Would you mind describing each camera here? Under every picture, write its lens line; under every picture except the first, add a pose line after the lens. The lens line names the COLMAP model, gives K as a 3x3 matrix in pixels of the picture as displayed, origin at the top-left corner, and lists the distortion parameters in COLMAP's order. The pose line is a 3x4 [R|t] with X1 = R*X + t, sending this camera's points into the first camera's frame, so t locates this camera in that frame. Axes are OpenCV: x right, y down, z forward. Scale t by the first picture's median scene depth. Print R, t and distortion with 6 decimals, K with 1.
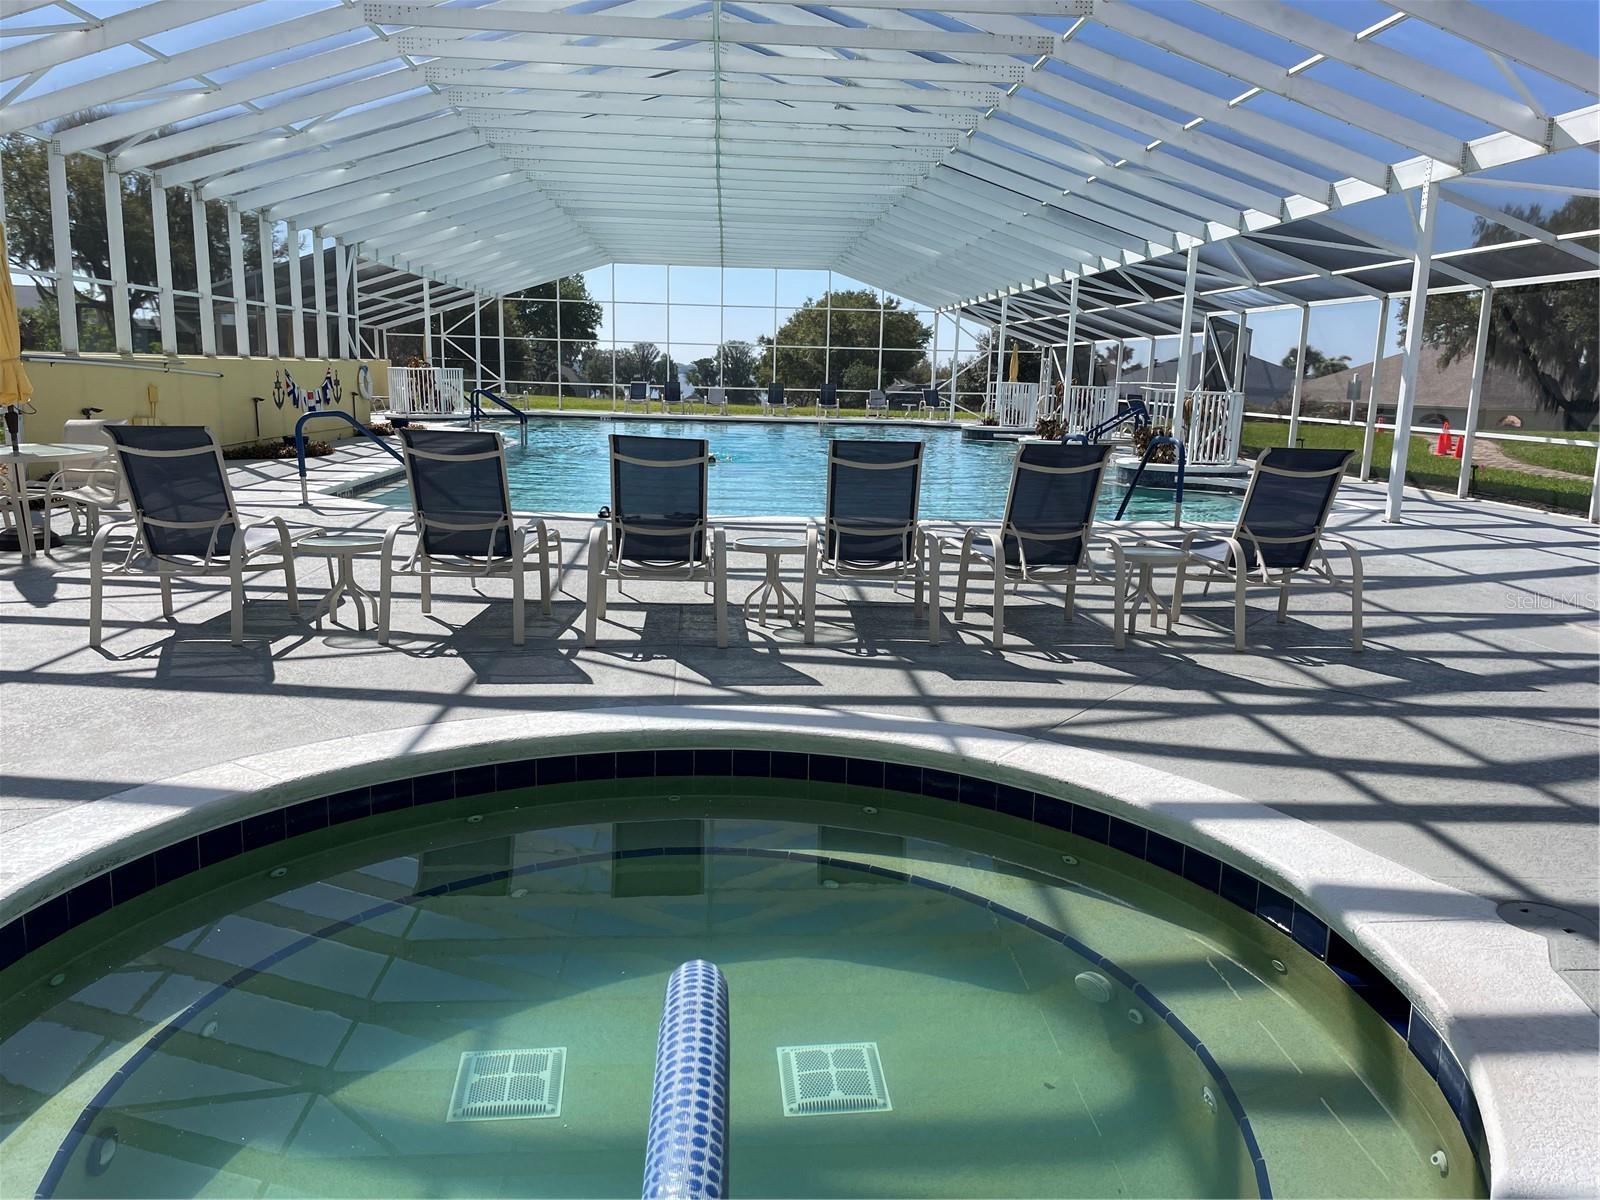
lens RADIAL K [[1199.8, 0, 800.0], [0, 1199.8, 600.0], [0, 0, 1]] dist [0.040280, -0.002307]
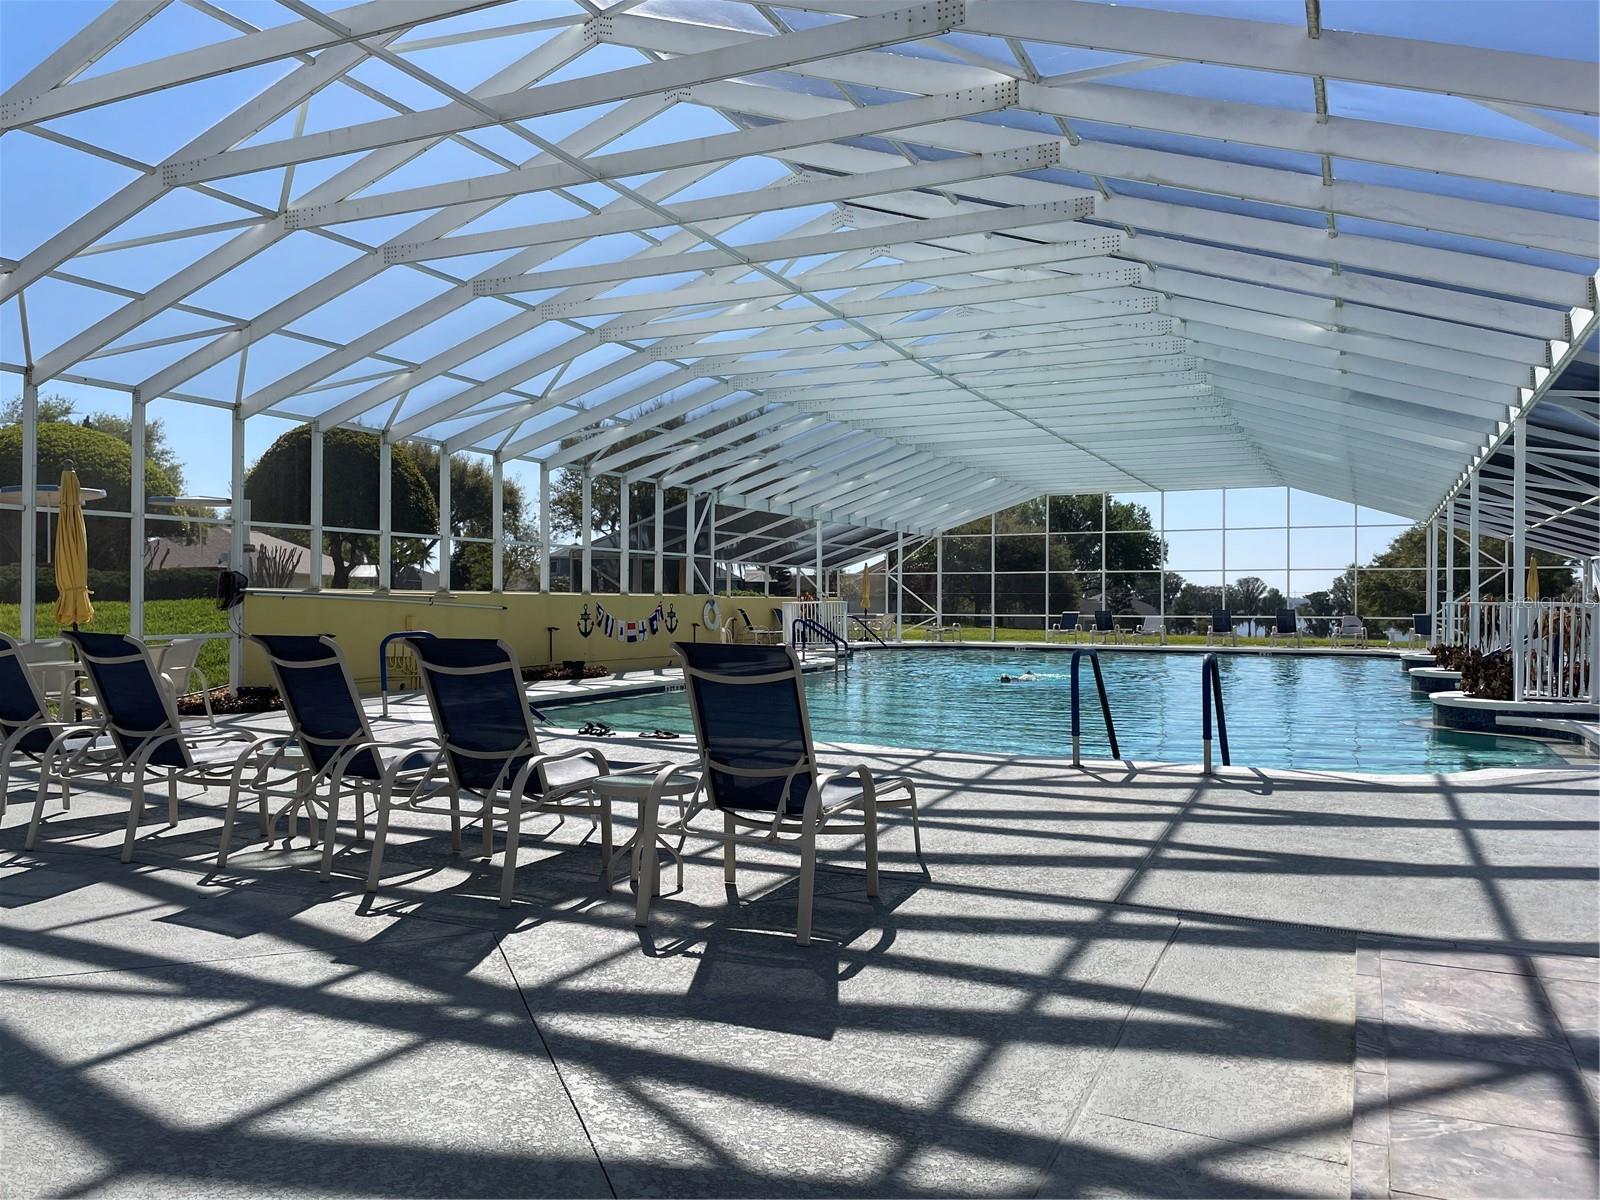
lens RADIAL K [[1199.8, 0, 800.0], [0, 1199.8, 600.0], [0, 0, 1]] dist [0.040280, -0.002307]
pose [[0.876108, -0.023813, -0.481527, 0.249749], [-0.070827, 0.981585, -0.177409, -0.008618], [0.476884, 0.189534, 0.858288, 0.124237]]
